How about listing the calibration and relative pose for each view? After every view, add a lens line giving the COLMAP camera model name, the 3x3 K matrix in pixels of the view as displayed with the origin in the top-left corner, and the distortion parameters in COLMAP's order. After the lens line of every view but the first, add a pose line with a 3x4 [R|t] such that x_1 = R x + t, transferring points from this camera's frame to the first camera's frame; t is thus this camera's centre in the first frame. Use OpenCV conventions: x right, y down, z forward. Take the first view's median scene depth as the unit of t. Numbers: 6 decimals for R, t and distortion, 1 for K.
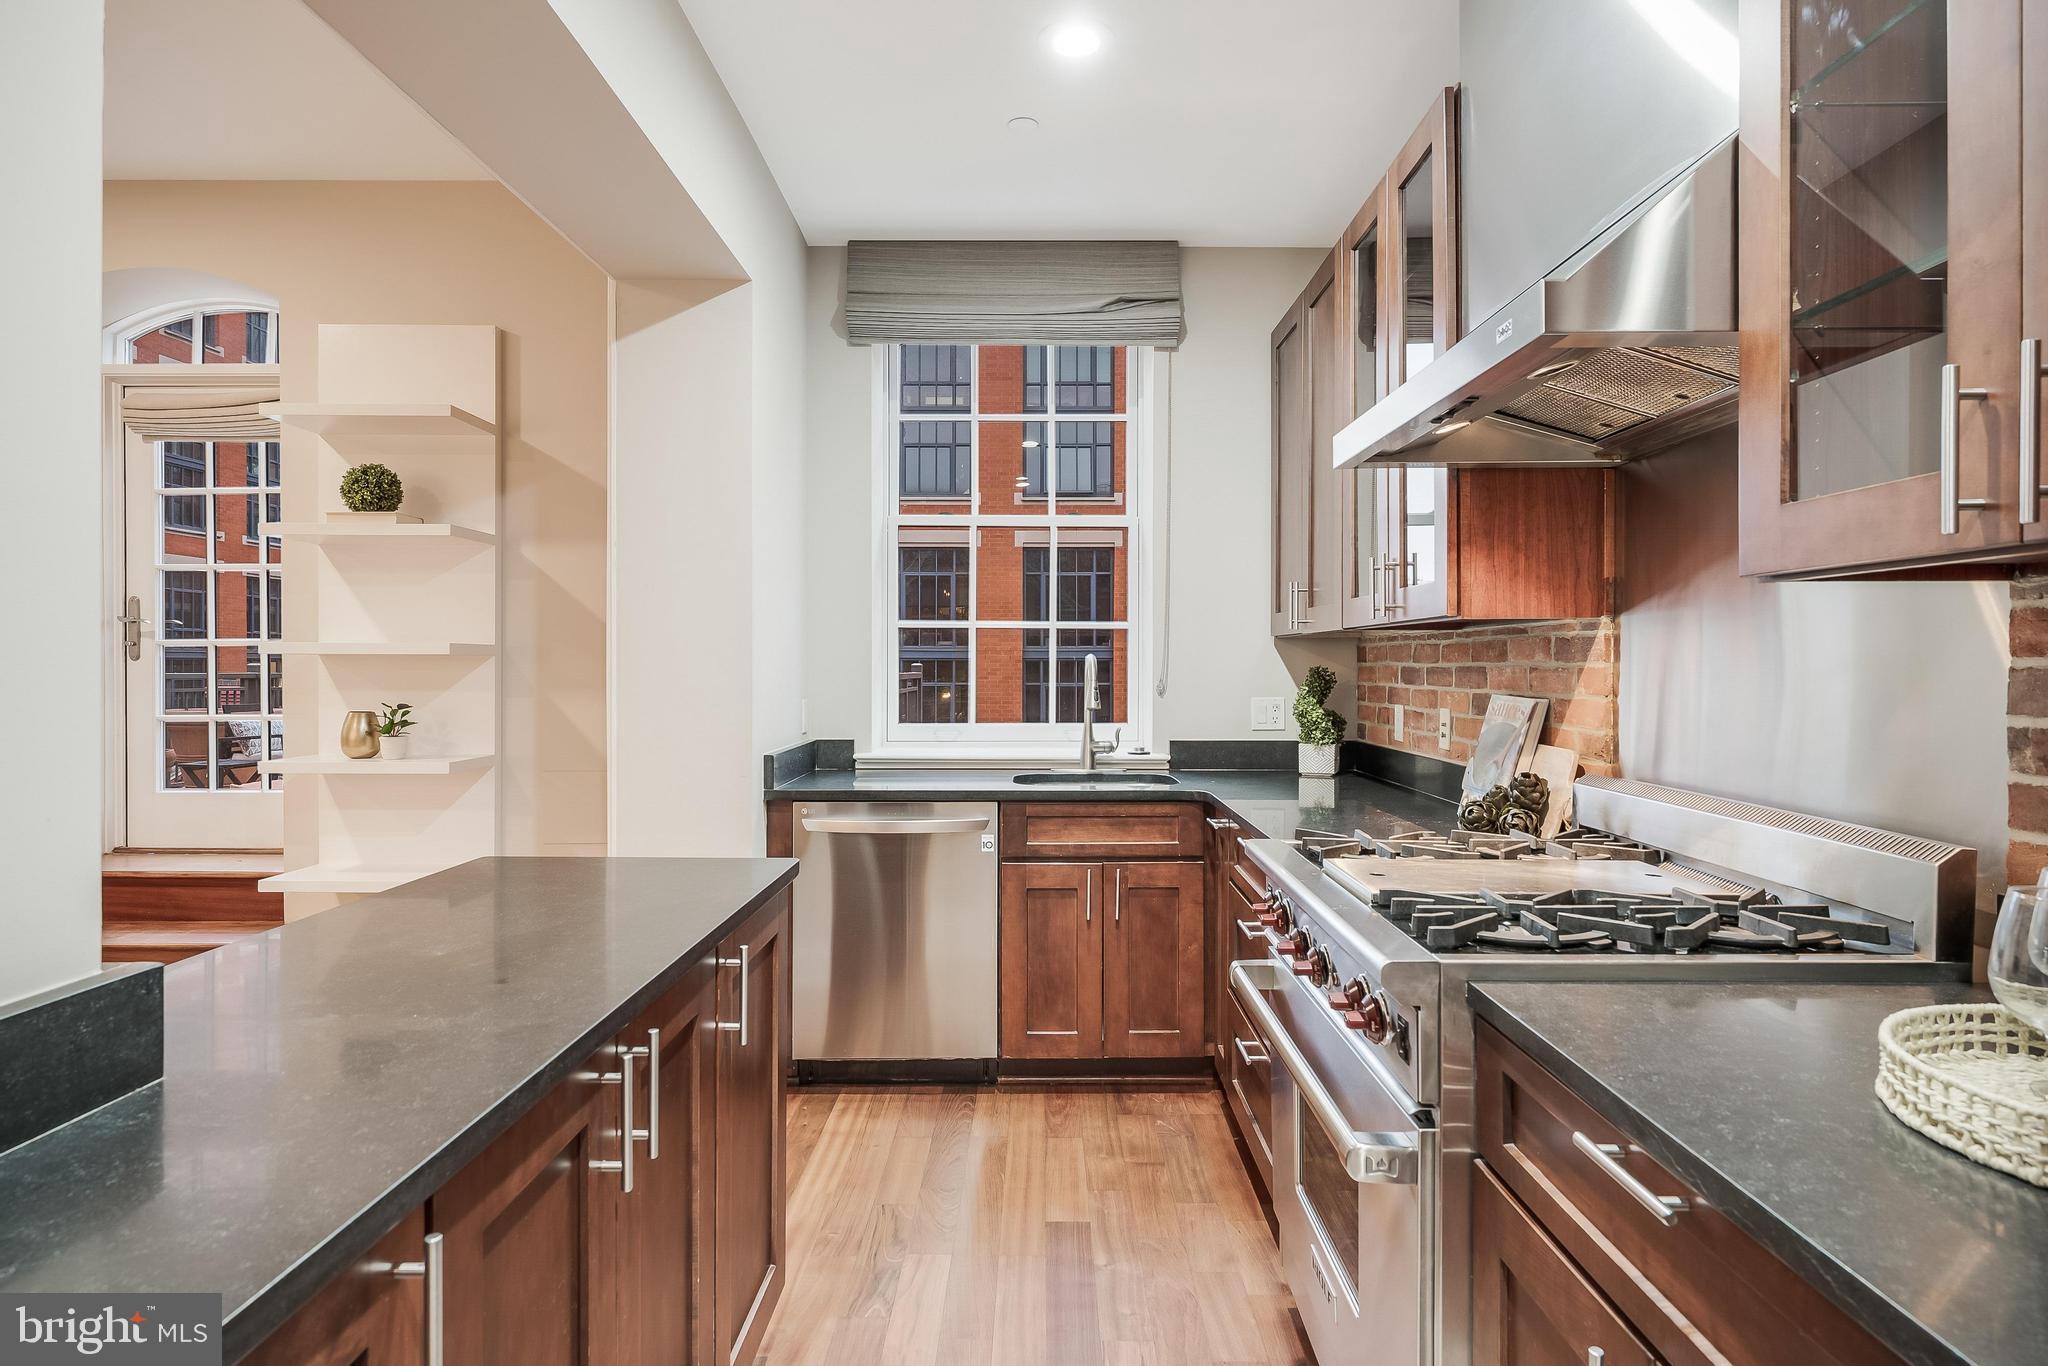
lens RADIAL K [[1129.3, 0, 1028.3], [0, 1129.3, 671.6], [0, 0, 1]] dist [-0.002366, 0.000523]
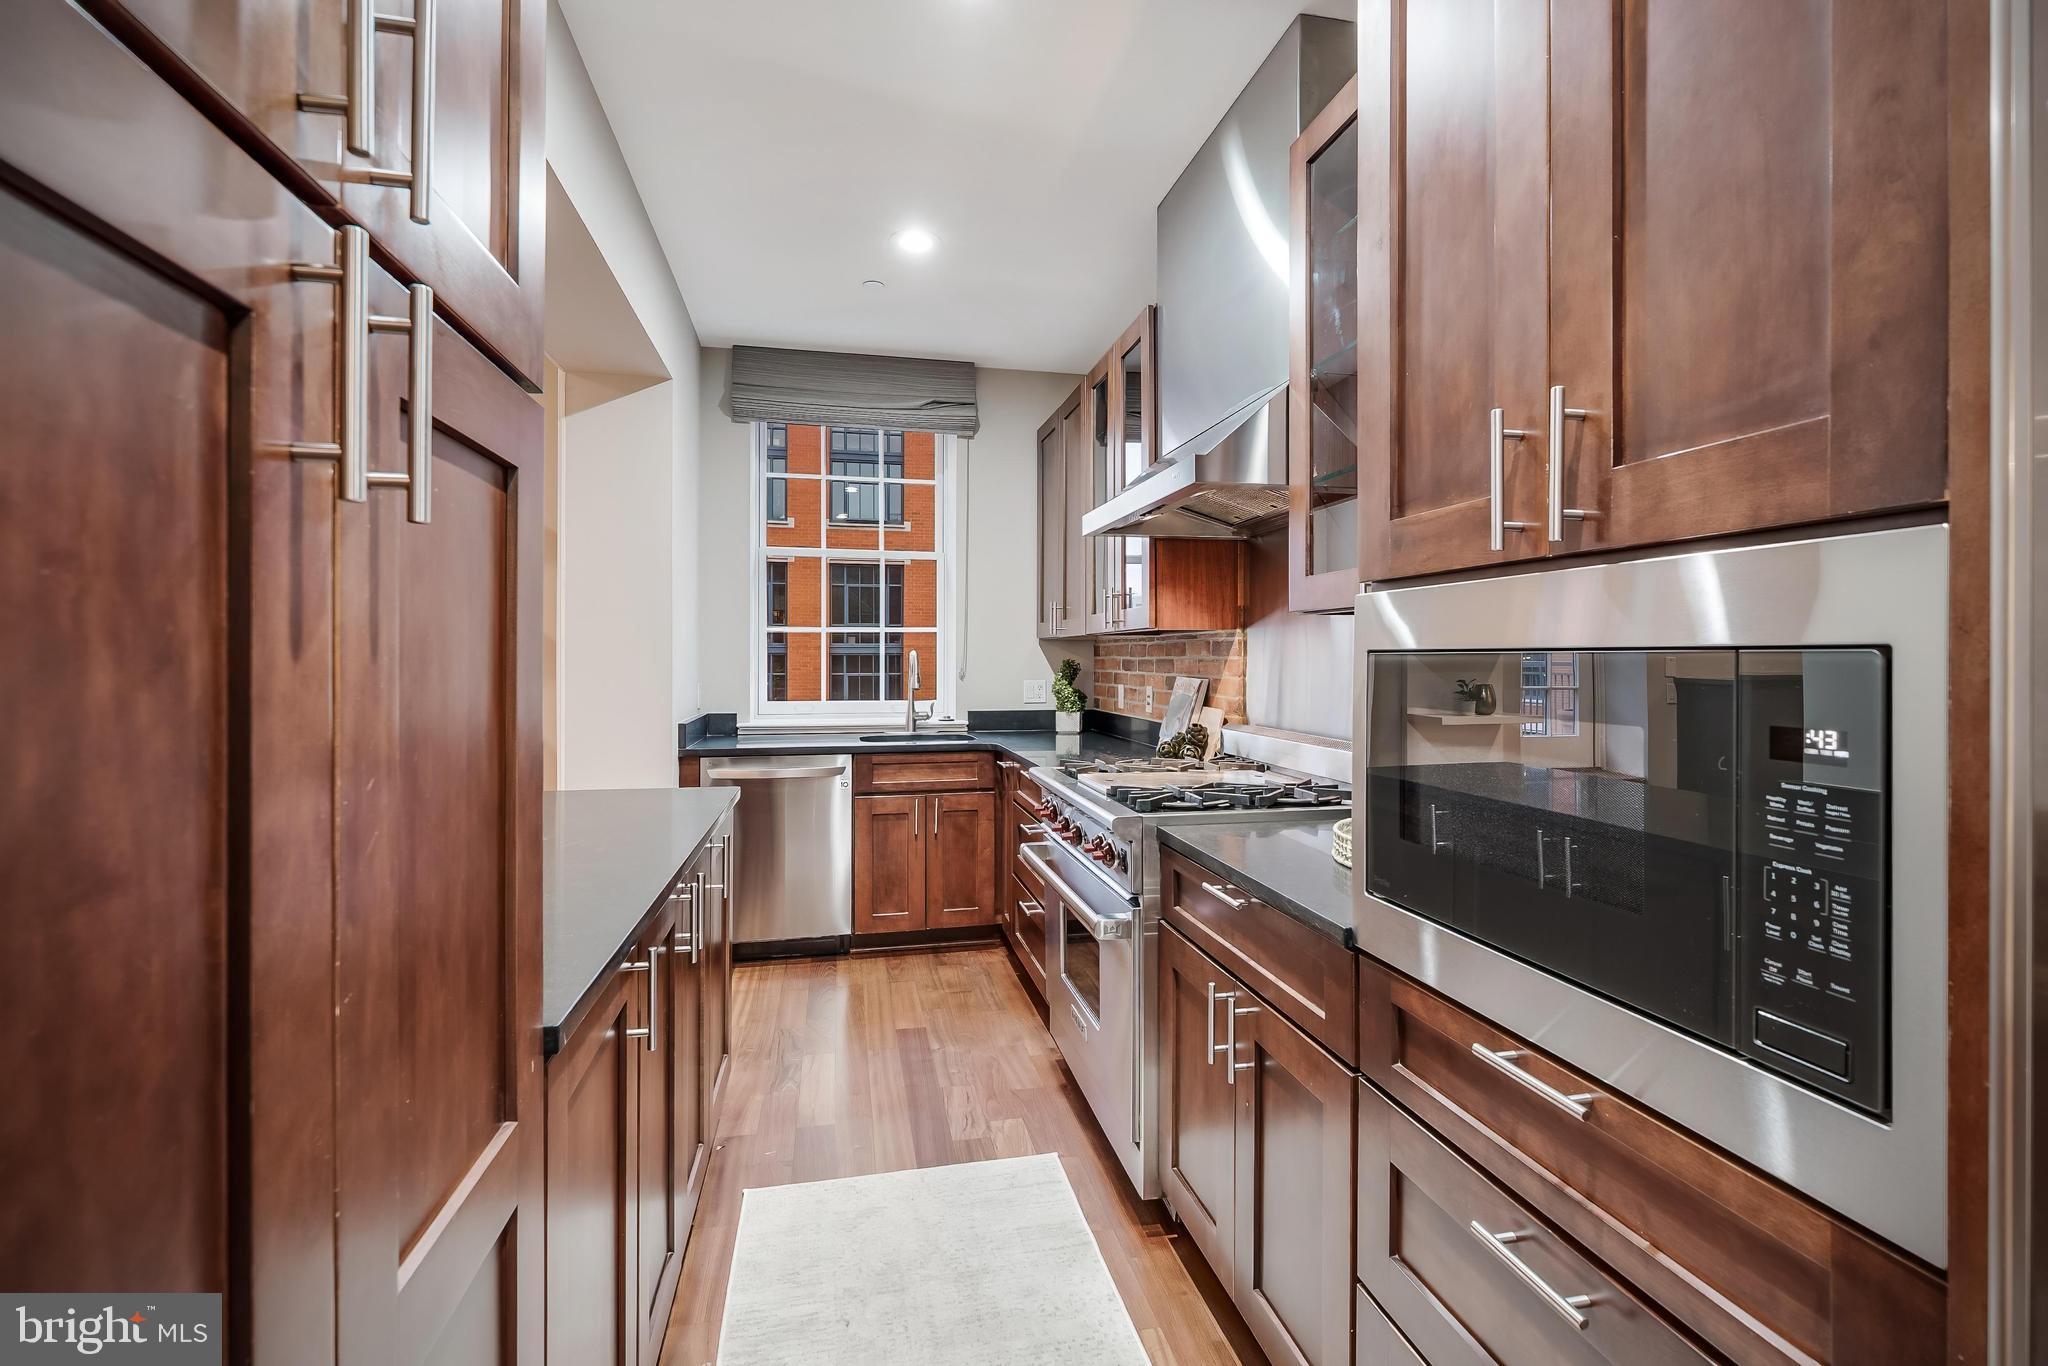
lens RADIAL K [[885.8, 0, 1022.4], [0, 885.8, 670.5], [0, 0, 1]] dist [0.000584, 0.000049]
pose [[0.978606, -0.002345, 0.205731, -0.058207], [0.000854, 0.999973, 0.007334, 0.002244], [-0.205742, -0.007002, 0.978581, -0.173773]]
